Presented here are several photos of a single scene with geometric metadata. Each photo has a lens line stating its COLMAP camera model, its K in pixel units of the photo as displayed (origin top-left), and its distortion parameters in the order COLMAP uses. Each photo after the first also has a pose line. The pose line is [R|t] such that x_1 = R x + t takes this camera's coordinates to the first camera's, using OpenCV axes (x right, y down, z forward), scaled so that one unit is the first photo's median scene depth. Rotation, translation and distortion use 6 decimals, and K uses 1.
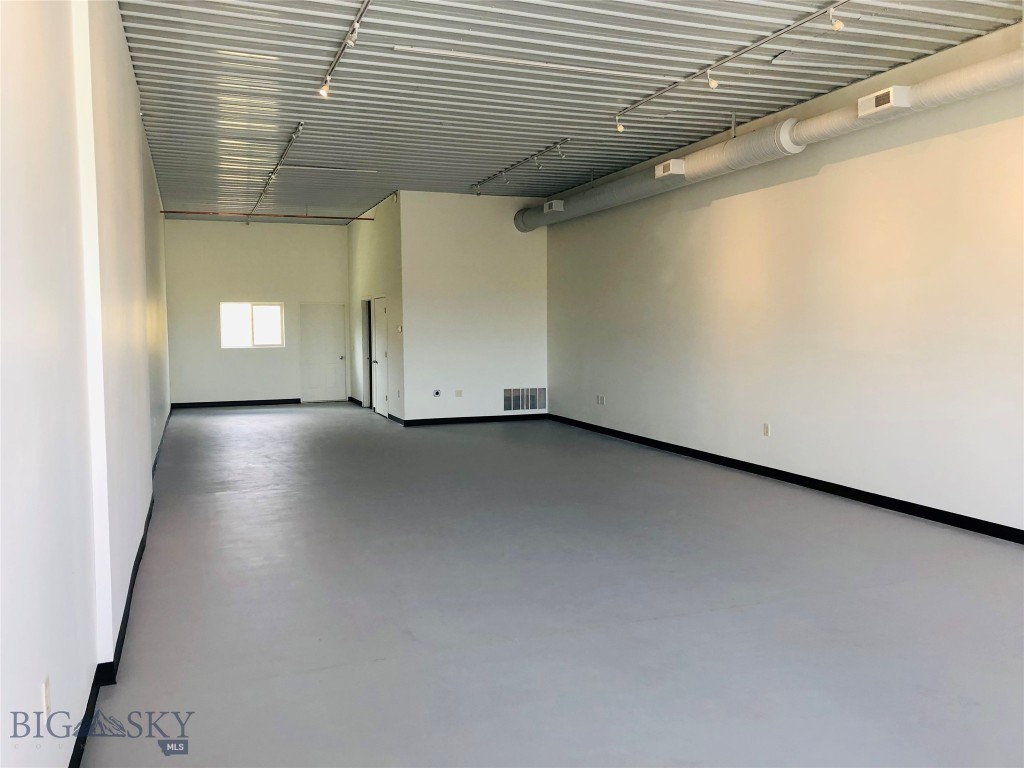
lens RADIAL K [[834.9, 0, 506.5], [0, 834.9, 372.1], [0, 0, 1]] dist [0.027627, 0.007793]
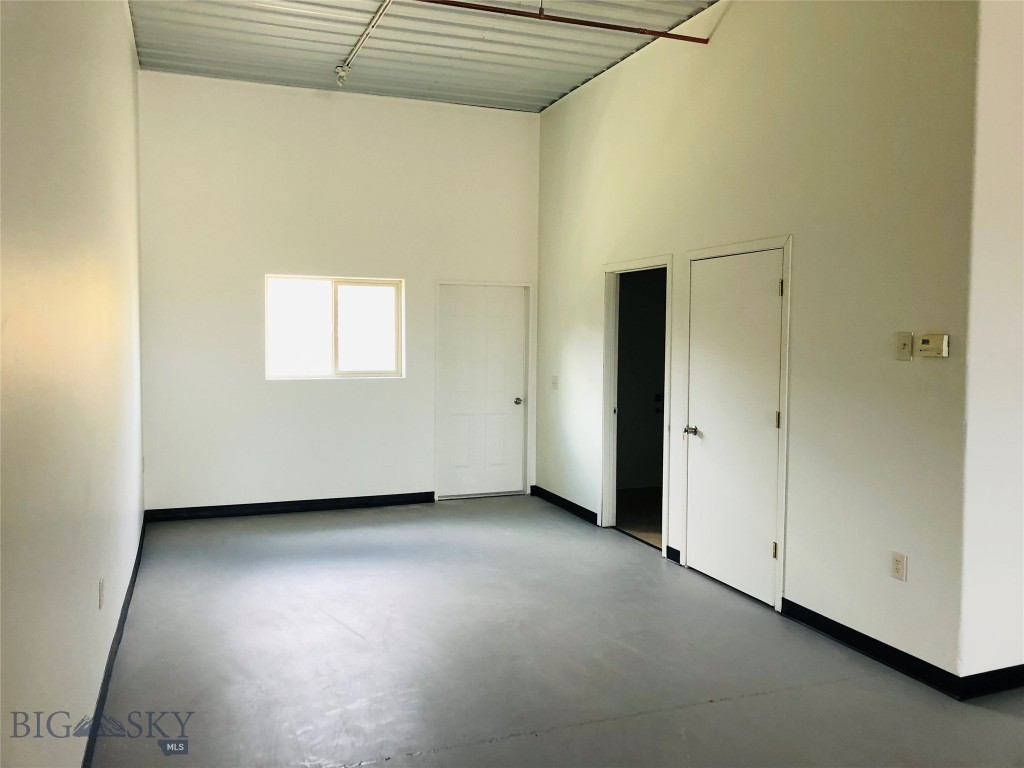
lens RADIAL K [[834.9, 0, 506.5], [0, 834.9, 372.1], [0, 0, 1]] dist [0.027627, 0.007793]
pose [[0.999853, 0.017020, -0.001962, -0.259145], [-0.017041, 0.999790, -0.011365, -0.035556], [0.001768, 0.011397, 0.999933, 0.680393]]
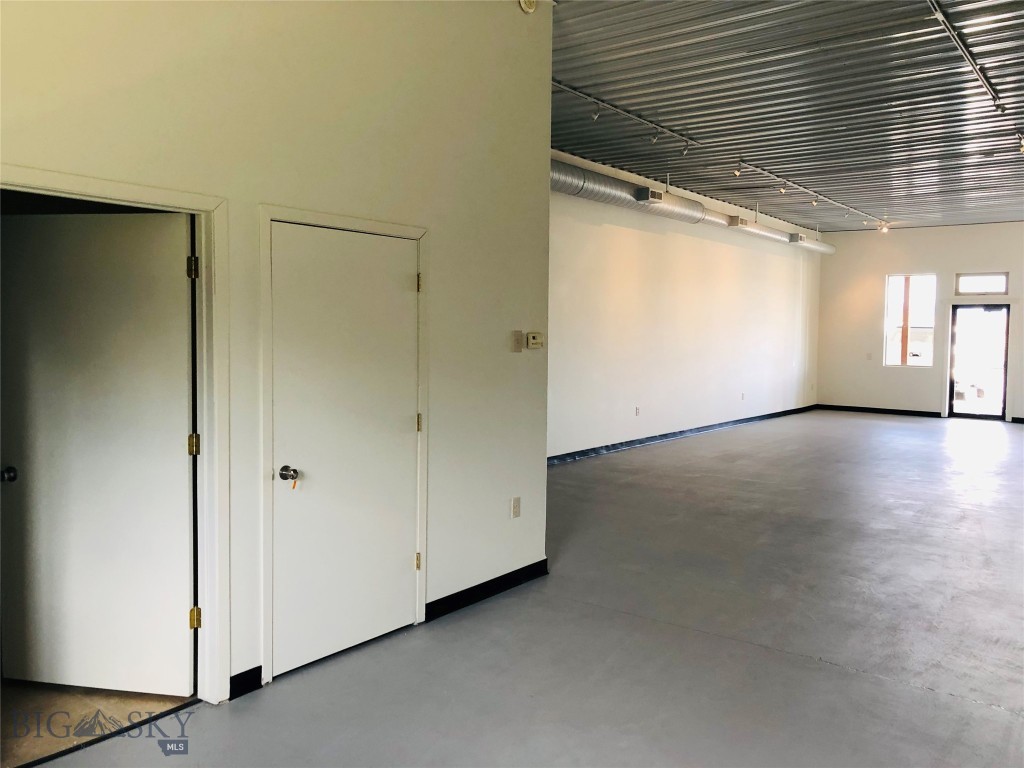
lens RADIAL K [[834.9, 0, 506.5], [0, 834.9, 372.1], [0, 0, 1]] dist [0.027627, 0.007793]
pose [[-0.539056, -0.038371, 0.841395, -0.437555], [0.040887, 0.996592, 0.071645, -0.063057], [-0.841277, 0.073023, -0.535650, 1.170219]]
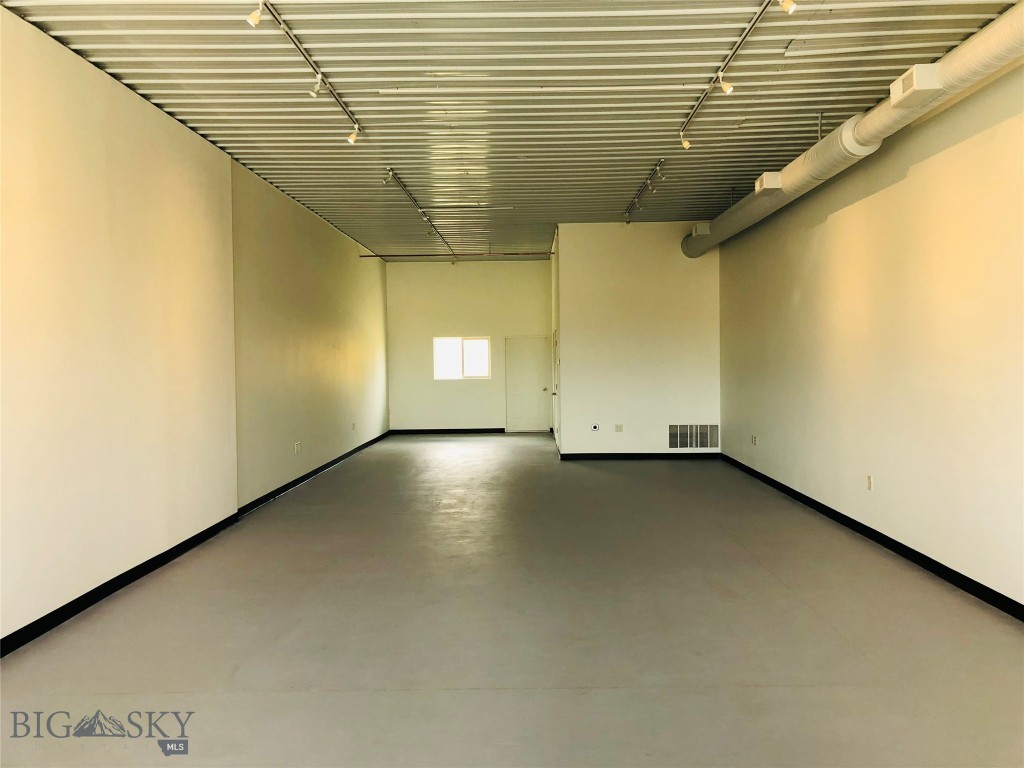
lens RADIAL K [[840.3, 0, 512.0], [0, 840.3, 384.0], [0, 0, 1]] dist [0.029421, -0.006513]
pose [[0.927979, 0.010760, -0.372477, 0.185136], [-0.019620, 0.999607, -0.020002, -0.003617], [0.372115, 0.025870, 0.927826, 0.046671]]
